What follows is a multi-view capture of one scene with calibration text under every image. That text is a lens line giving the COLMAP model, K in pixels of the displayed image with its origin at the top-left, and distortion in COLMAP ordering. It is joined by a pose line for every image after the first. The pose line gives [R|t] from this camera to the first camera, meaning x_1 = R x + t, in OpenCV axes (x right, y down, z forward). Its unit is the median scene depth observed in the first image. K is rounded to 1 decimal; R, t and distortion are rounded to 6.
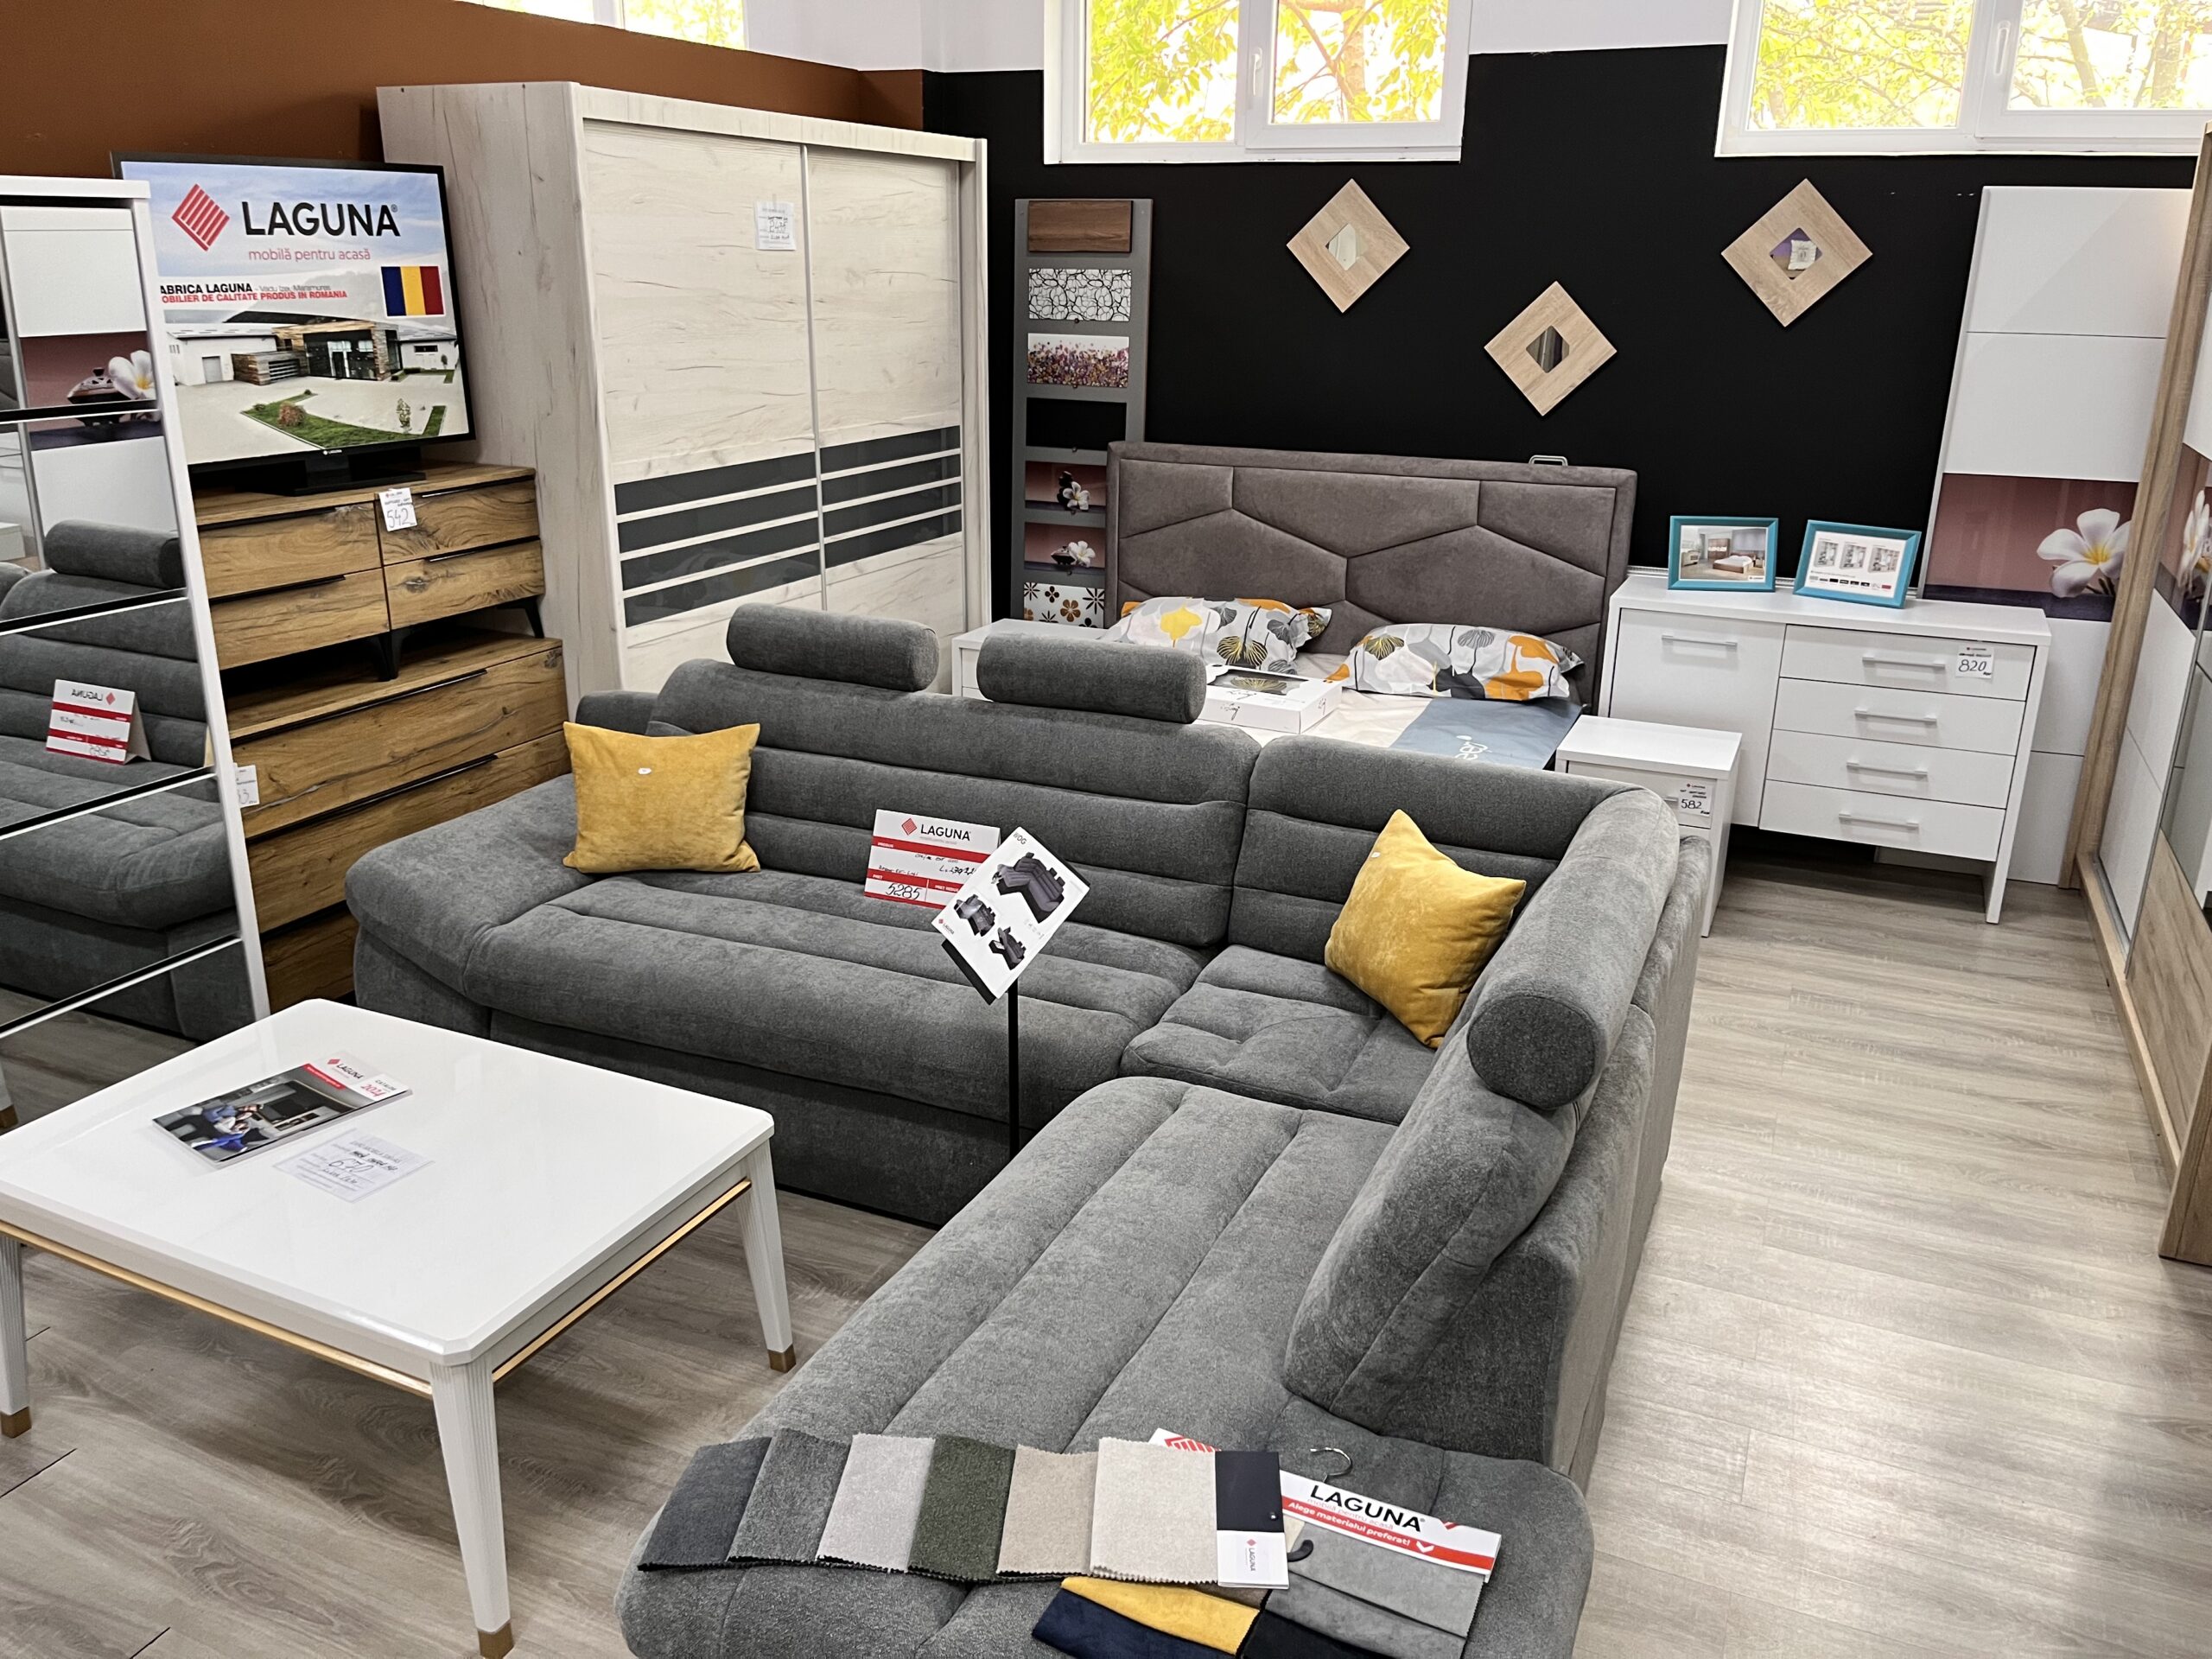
lens RADIAL K [[1688.3, 0, 1106.0], [0, 1688.3, 829.5], [0, 0, 1]] dist [0.066063, -0.077265]
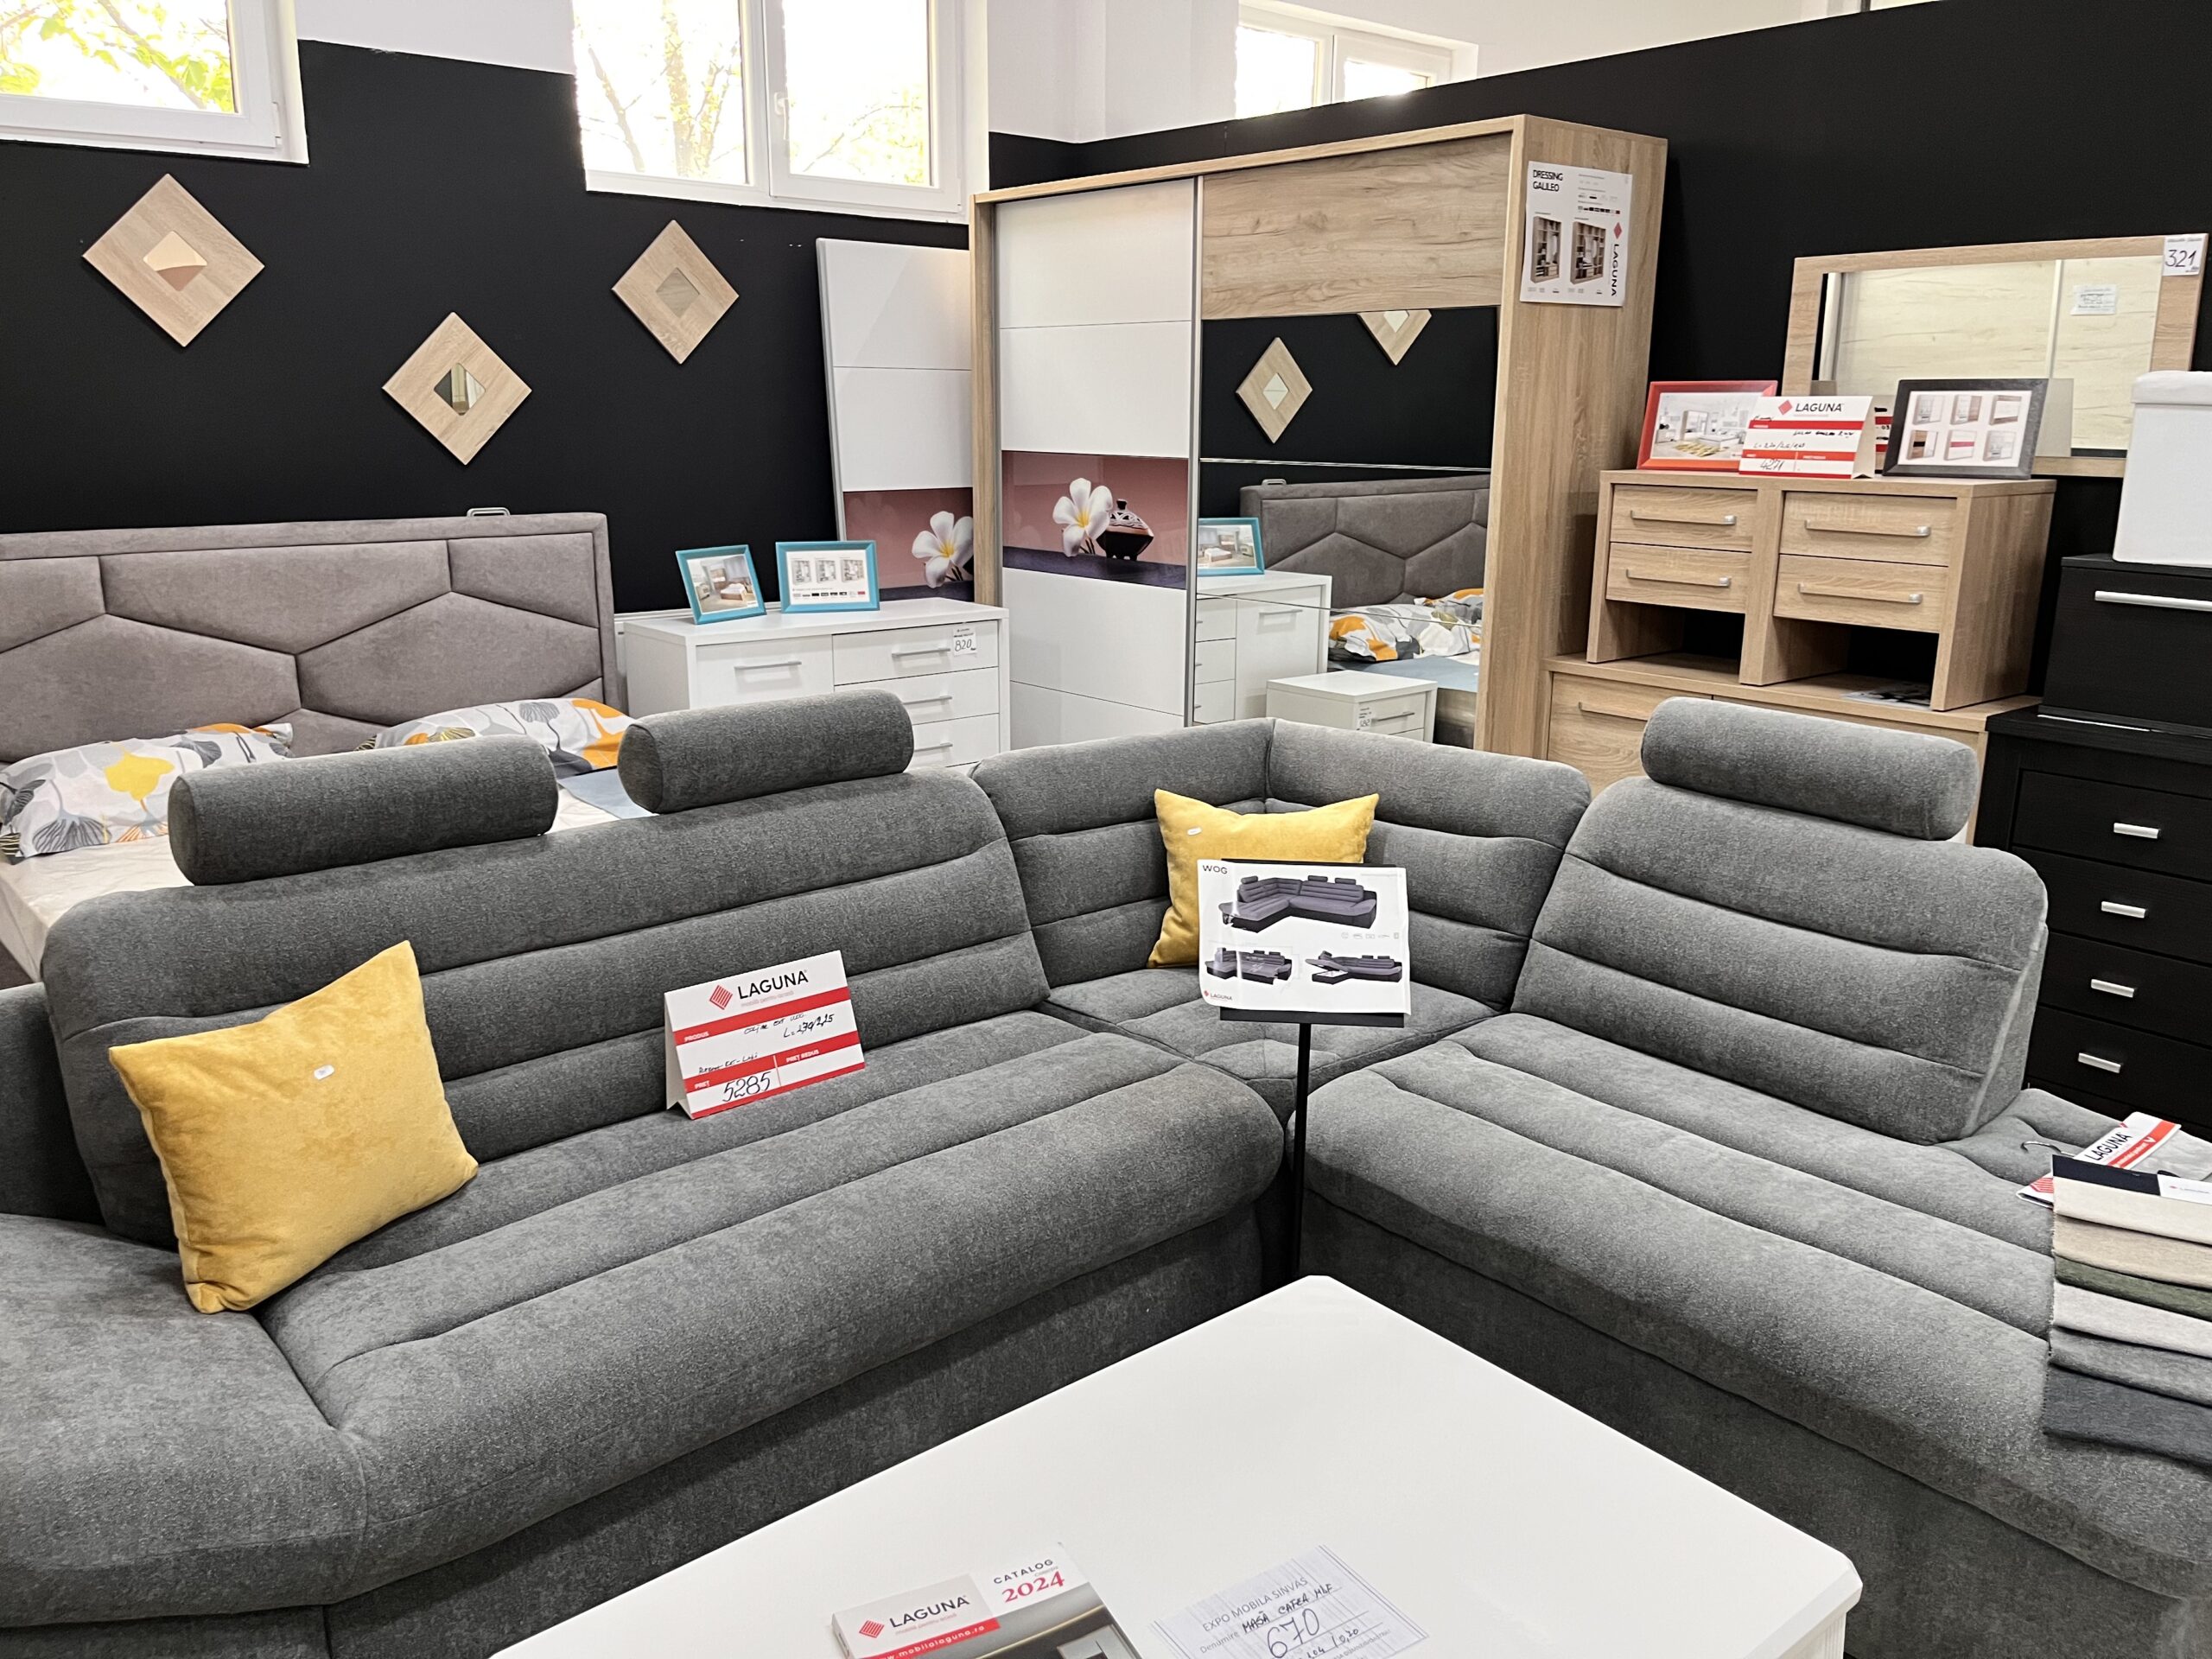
lens RADIAL K [[1688.3, 0, 1106.0], [0, 1688.3, 829.5], [0, 0, 1]] dist [0.066063, -0.077265]
pose [[0.423918, -0.233198, 0.875164, -0.461008], [0.292669, 0.949714, 0.111297, -0.070709], [-0.857110, 0.208953, 0.470851, 0.372041]]
